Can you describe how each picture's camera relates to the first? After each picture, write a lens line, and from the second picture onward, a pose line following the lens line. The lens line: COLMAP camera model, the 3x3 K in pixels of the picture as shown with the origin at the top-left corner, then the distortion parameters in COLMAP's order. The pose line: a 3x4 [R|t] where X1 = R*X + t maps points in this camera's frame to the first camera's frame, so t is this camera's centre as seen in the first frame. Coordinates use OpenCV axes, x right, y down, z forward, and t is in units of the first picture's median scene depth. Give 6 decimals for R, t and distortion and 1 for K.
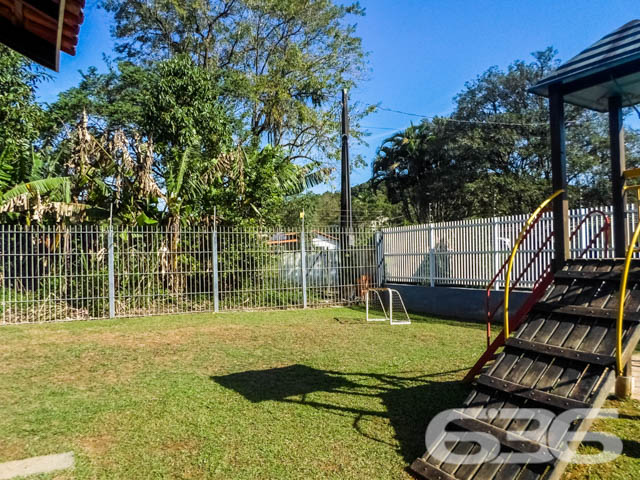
lens RADIAL K [[487.1, 0, 314.9], [0, 487.1, 241.7], [0, 0, 1]] dist [-0.035963, -0.007445]
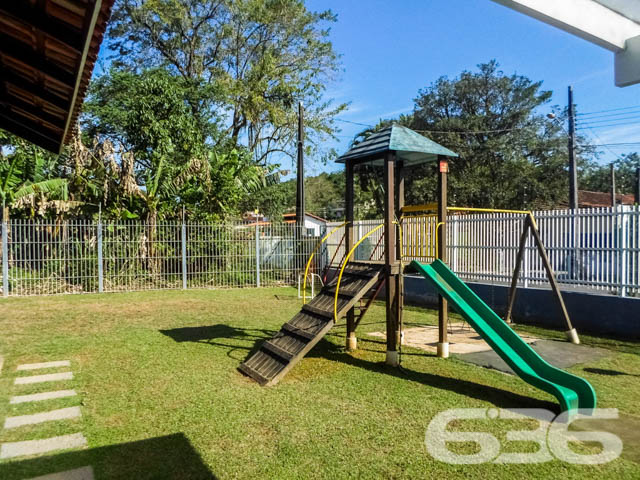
lens RADIAL K [[487.1, 0, 315.0], [0, 487.1, 242.0], [0, 0, 1]] dist [-0.035963, -0.007445]
pose [[0.999872, 0.015276, 0.004652, 0.124013], [-0.015458, 0.999000, 0.041964, -0.033988], [-0.004006, -0.042031, 0.999108, -0.244573]]
